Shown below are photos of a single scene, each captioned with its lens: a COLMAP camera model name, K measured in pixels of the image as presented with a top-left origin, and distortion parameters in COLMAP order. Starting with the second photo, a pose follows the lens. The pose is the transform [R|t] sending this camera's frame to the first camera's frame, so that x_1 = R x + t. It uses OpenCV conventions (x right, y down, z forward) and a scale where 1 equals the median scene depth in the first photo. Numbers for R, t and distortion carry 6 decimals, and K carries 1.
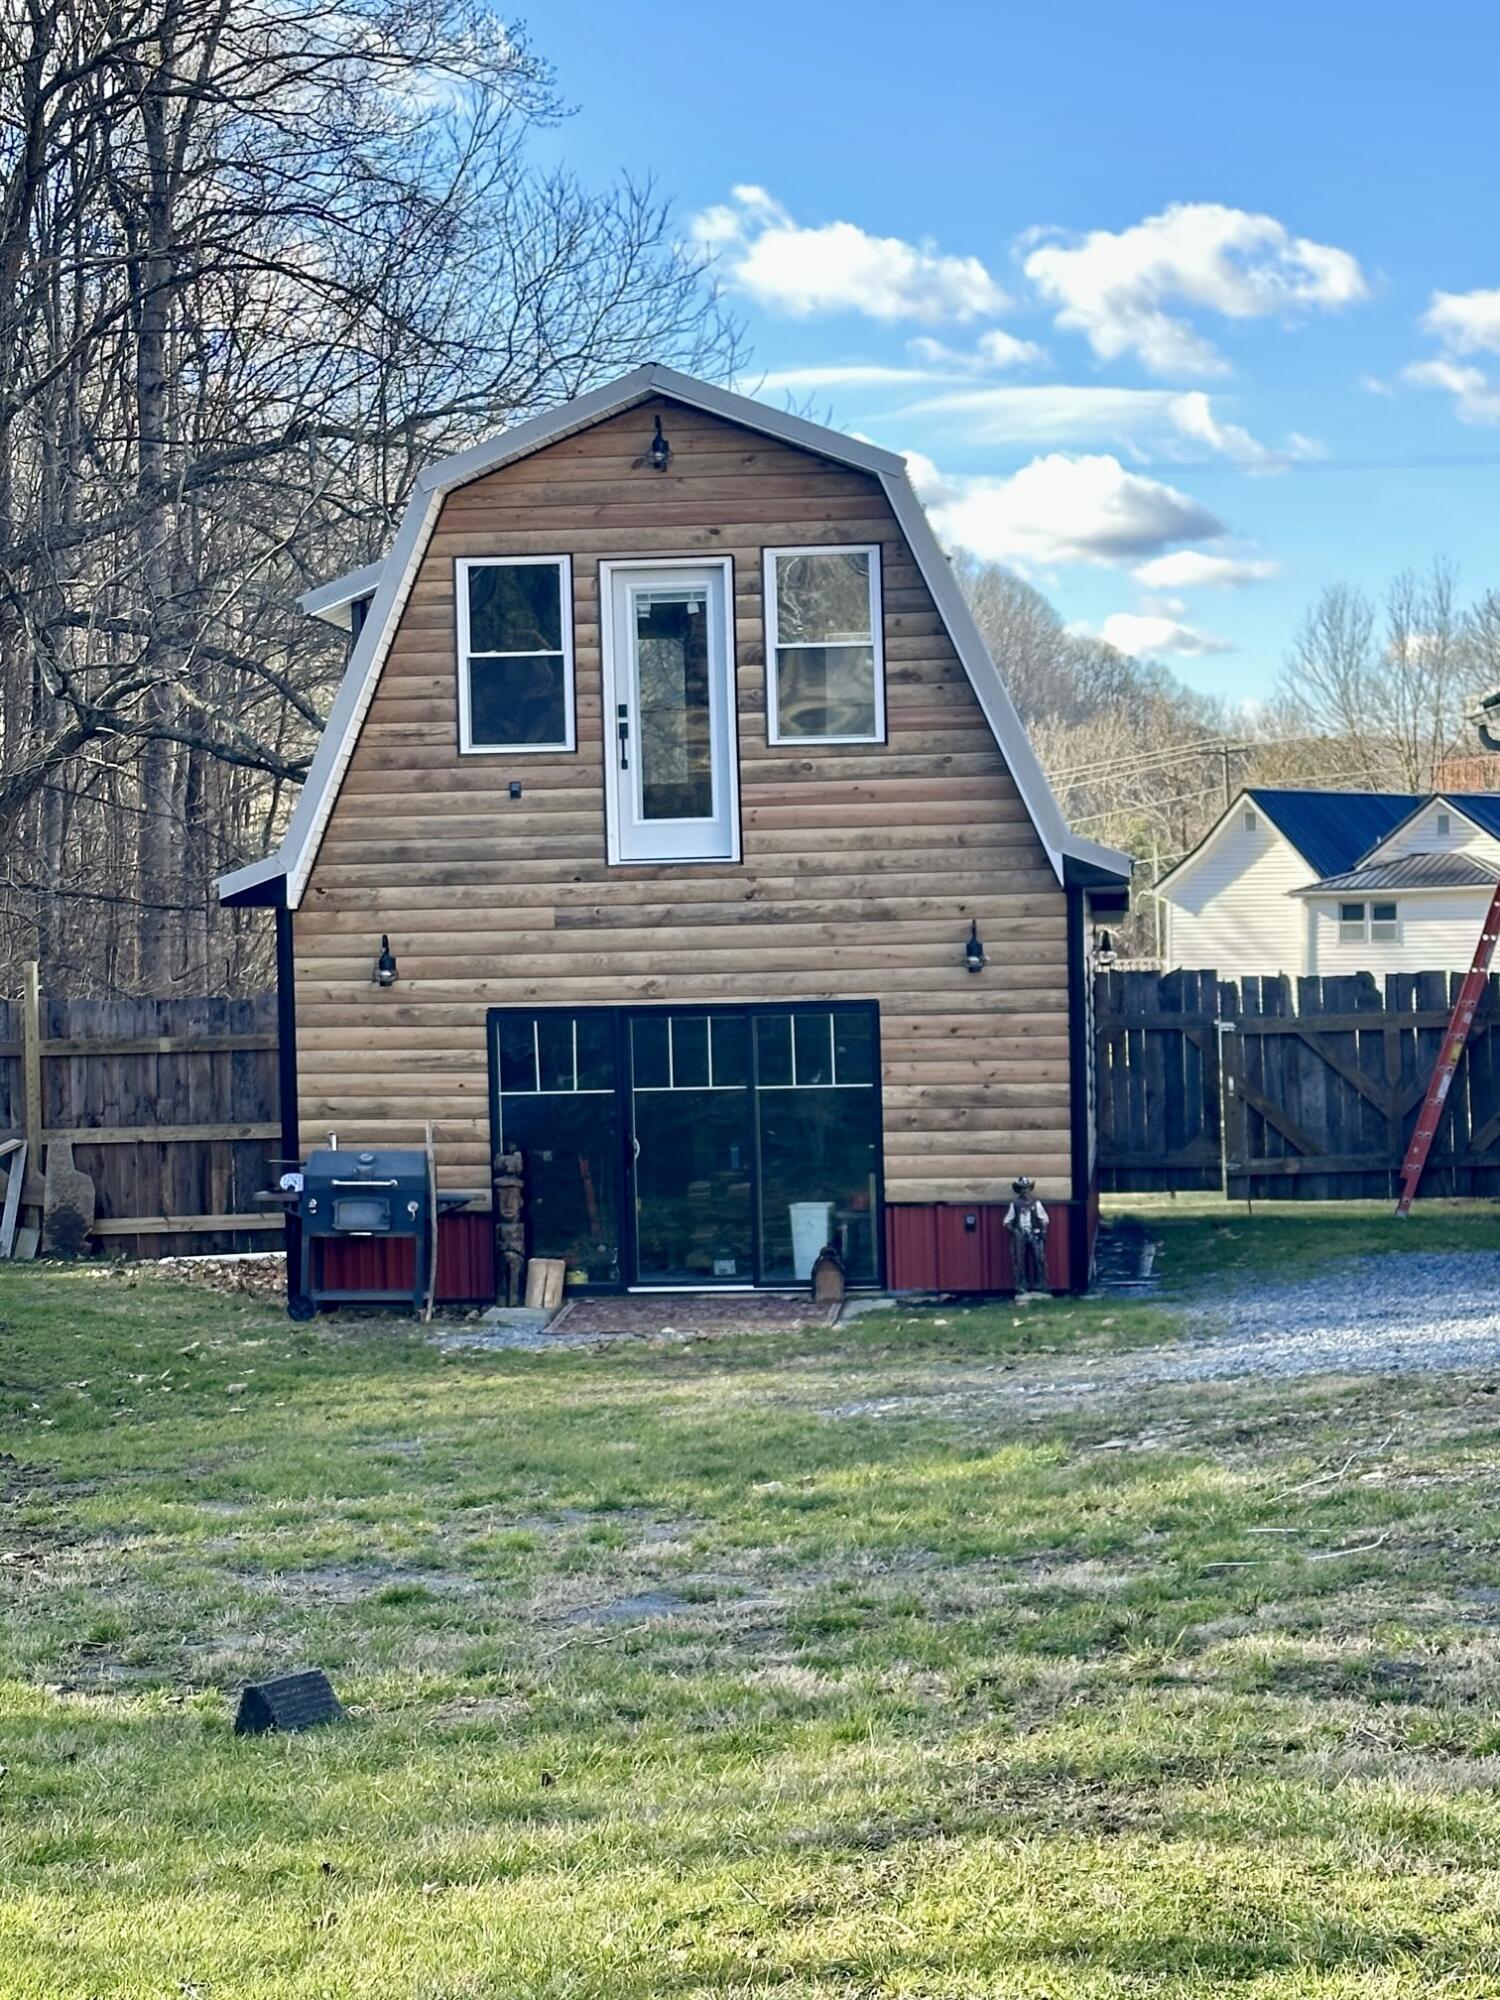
lens RADIAL K [[3799.7, 0, 753.2], [0, 3799.7, 1011.9], [0, 0, 1]] dist [0.210544, 0.000000]
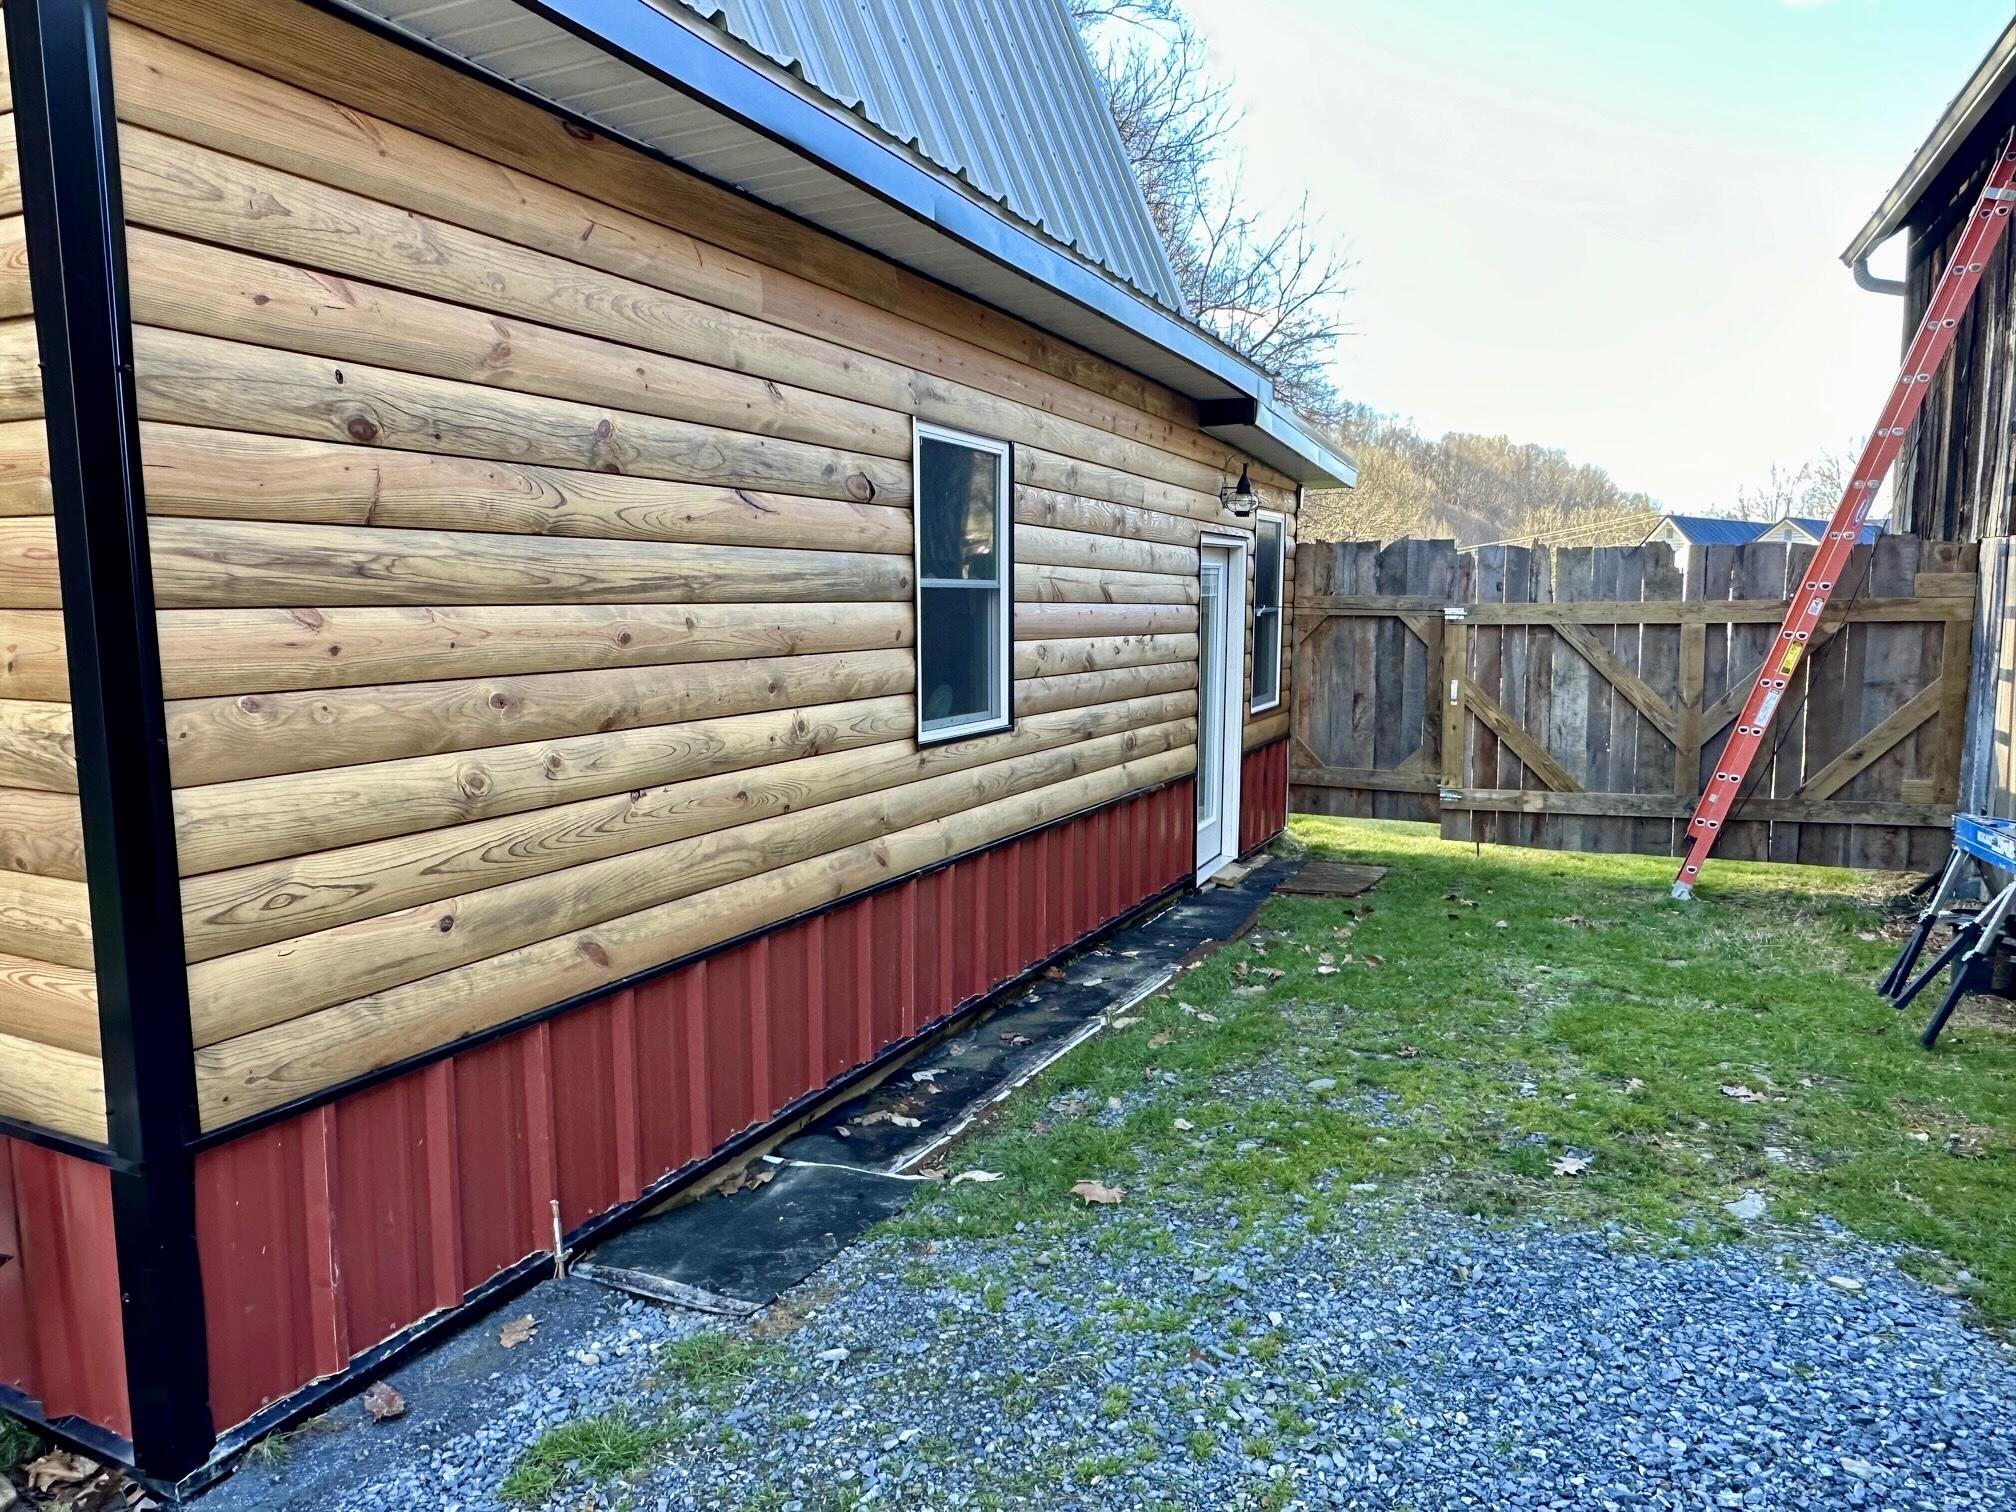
lens RADIAL K [[1353.7, 0, 1005.2], [0, 1353.7, 755.0], [0, 0, 1]] dist [0.004687, -0.008587]
pose [[0.942844, 0.064431, -0.326948, 0.161301], [-0.033898, 0.994585, 0.098247, 0.010501], [0.331507, -0.081549, 0.939922, 0.889514]]
